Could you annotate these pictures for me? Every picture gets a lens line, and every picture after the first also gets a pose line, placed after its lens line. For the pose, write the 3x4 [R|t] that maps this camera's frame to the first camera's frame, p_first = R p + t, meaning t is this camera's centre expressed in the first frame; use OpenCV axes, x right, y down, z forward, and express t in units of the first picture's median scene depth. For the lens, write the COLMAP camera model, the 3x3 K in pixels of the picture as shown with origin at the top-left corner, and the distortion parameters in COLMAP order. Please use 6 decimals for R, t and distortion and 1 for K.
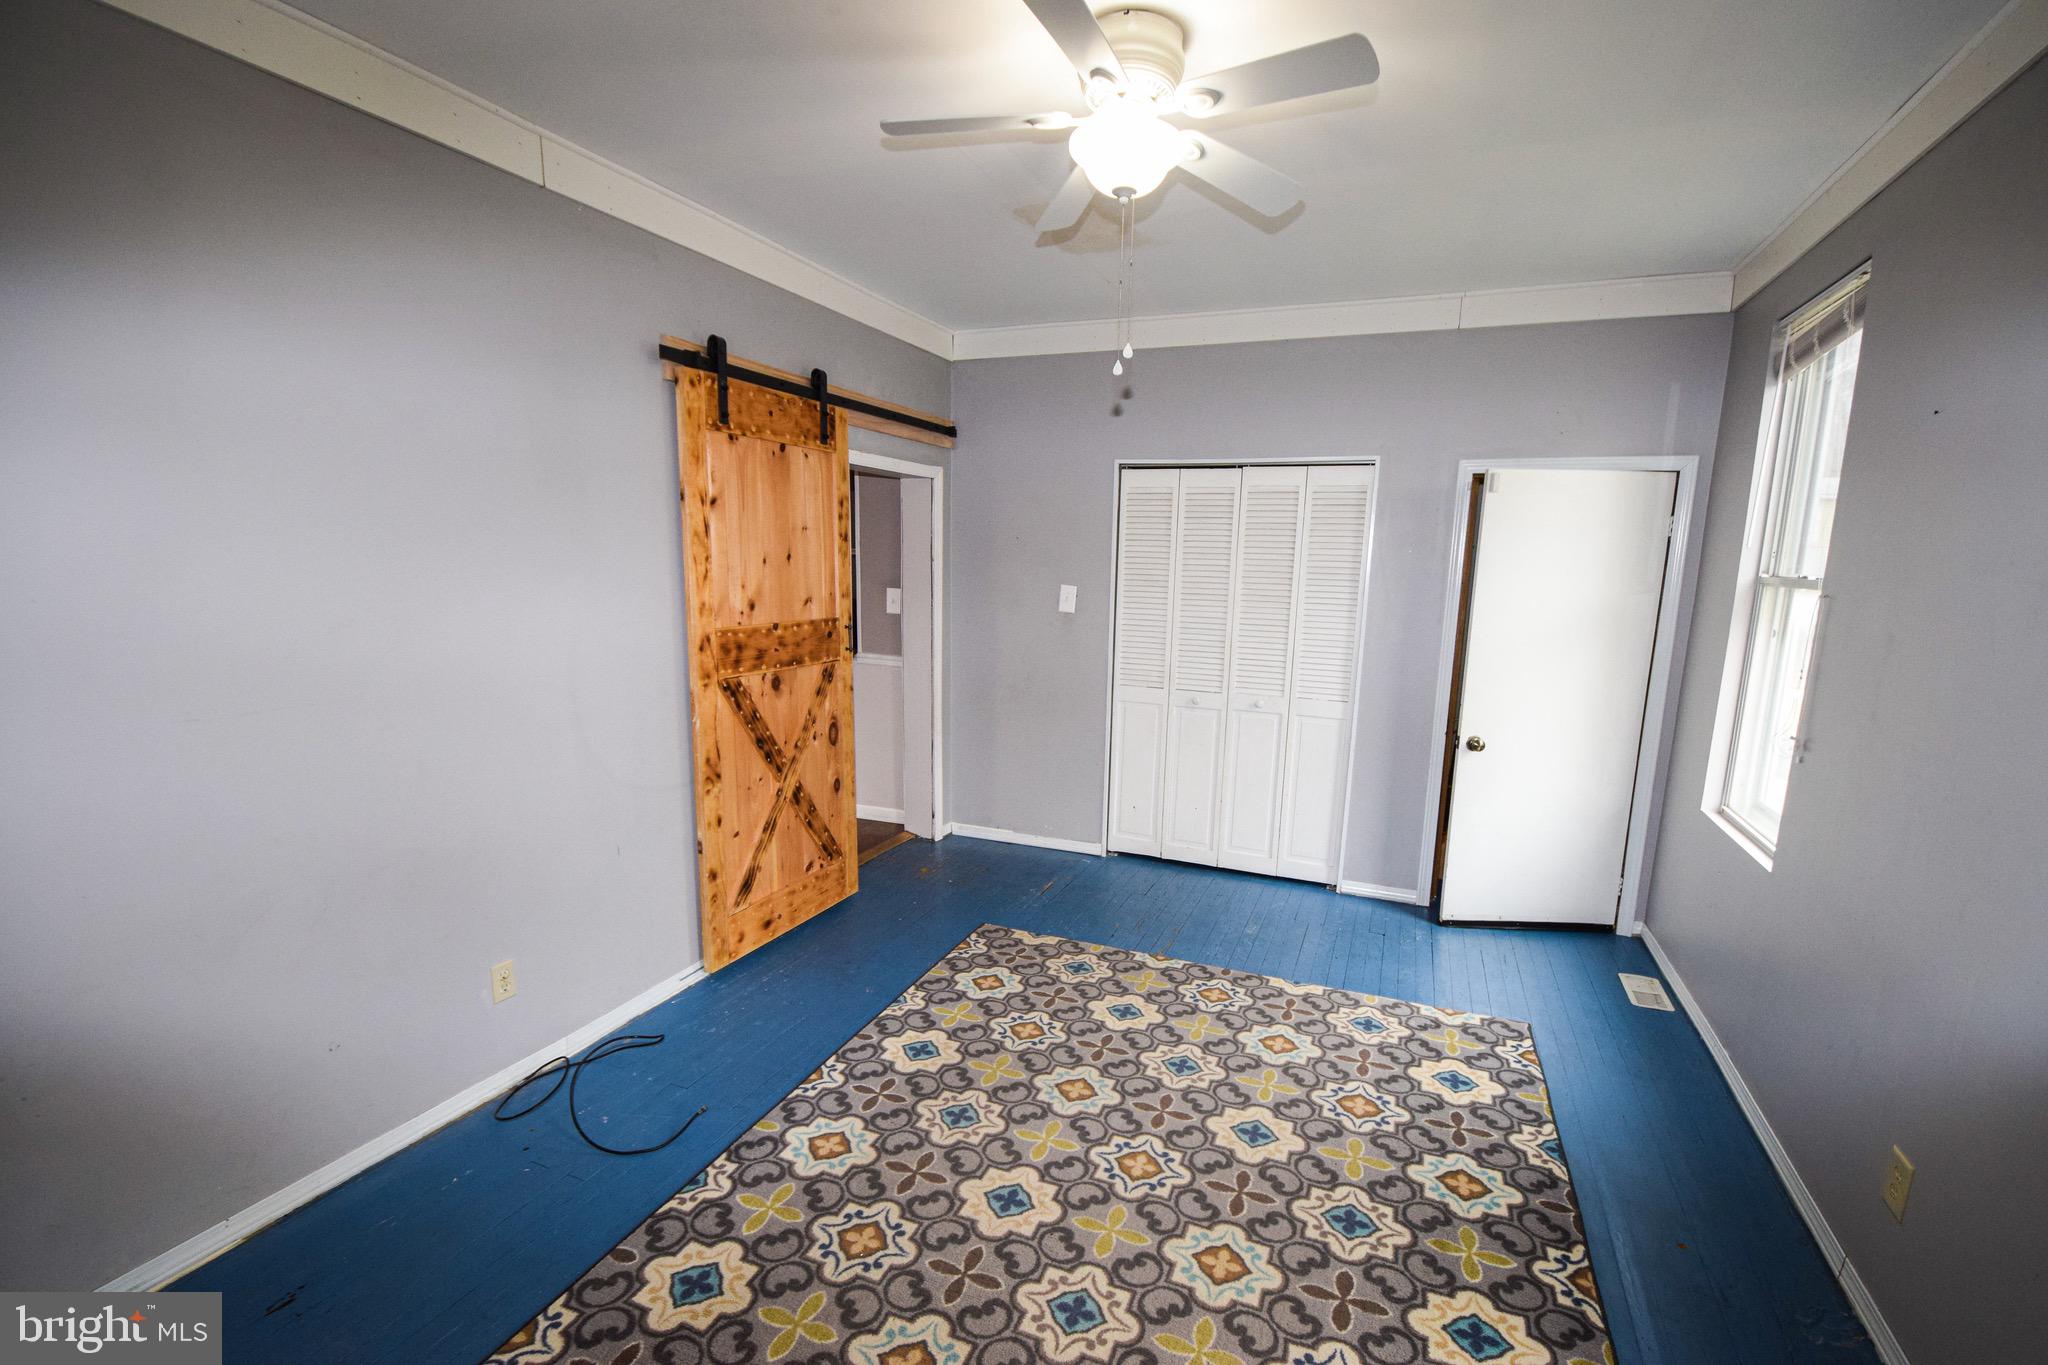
lens RADIAL K [[901.2, 0, 1051.3], [0, 901.2, 714.3], [0, 0, 1]] dist [0.015880, -0.021629]
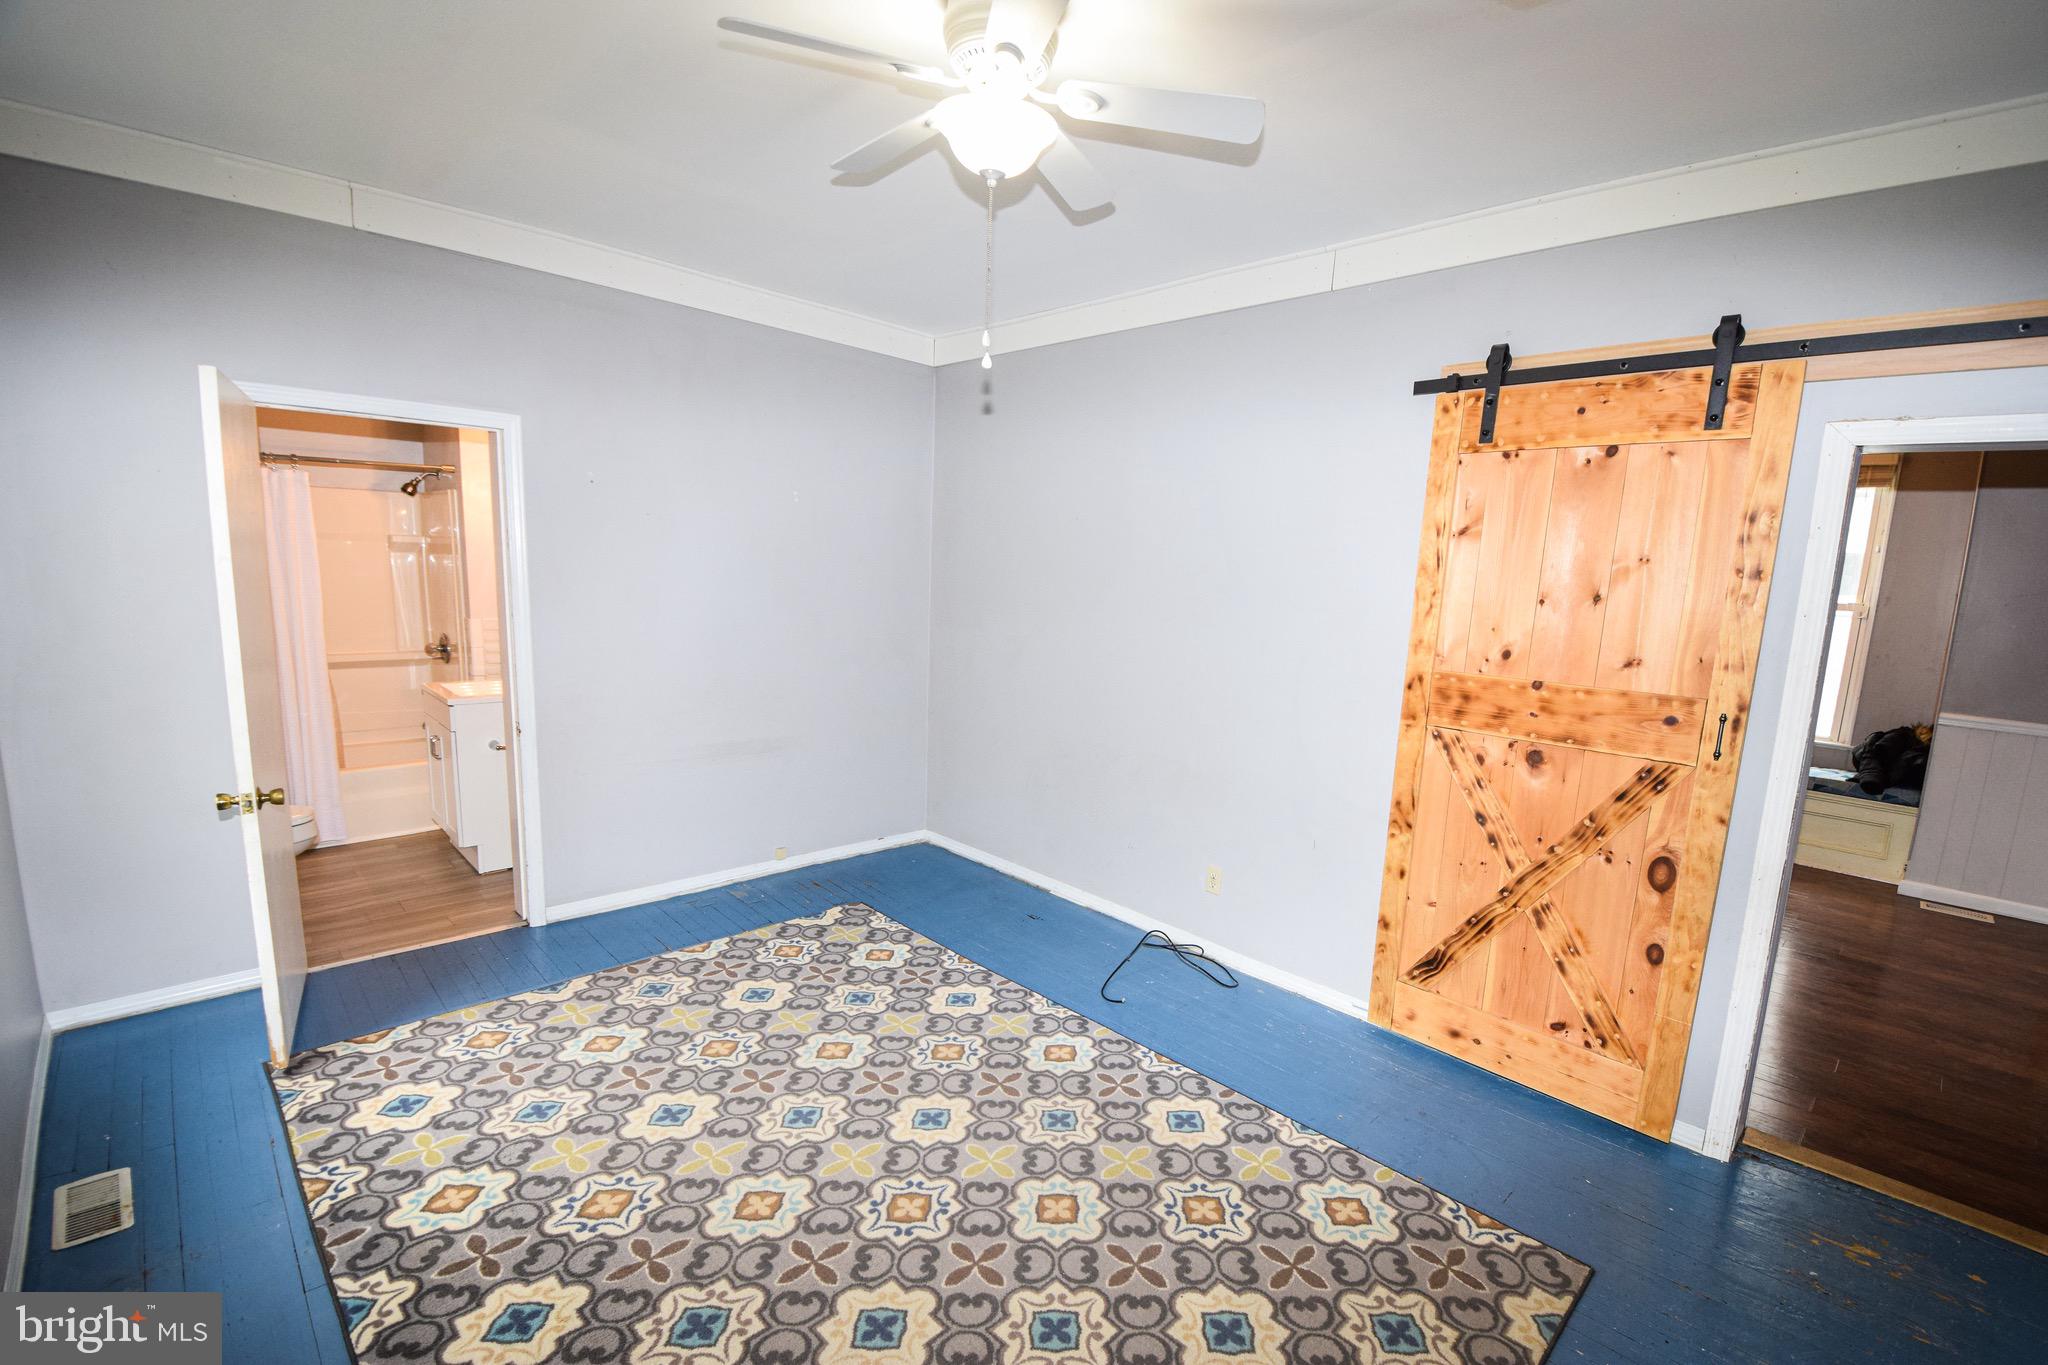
lens RADIAL K [[901.2, 0, 1051.3], [0, 901.2, 714.3], [0, 0, 1]] dist [0.015880, -0.021629]
pose [[-0.395537, 0.111208, -0.911693, 0.619702], [-0.209663, 0.955500, 0.207513, -0.158936], [0.894199, 0.273227, -0.354619, 0.981029]]
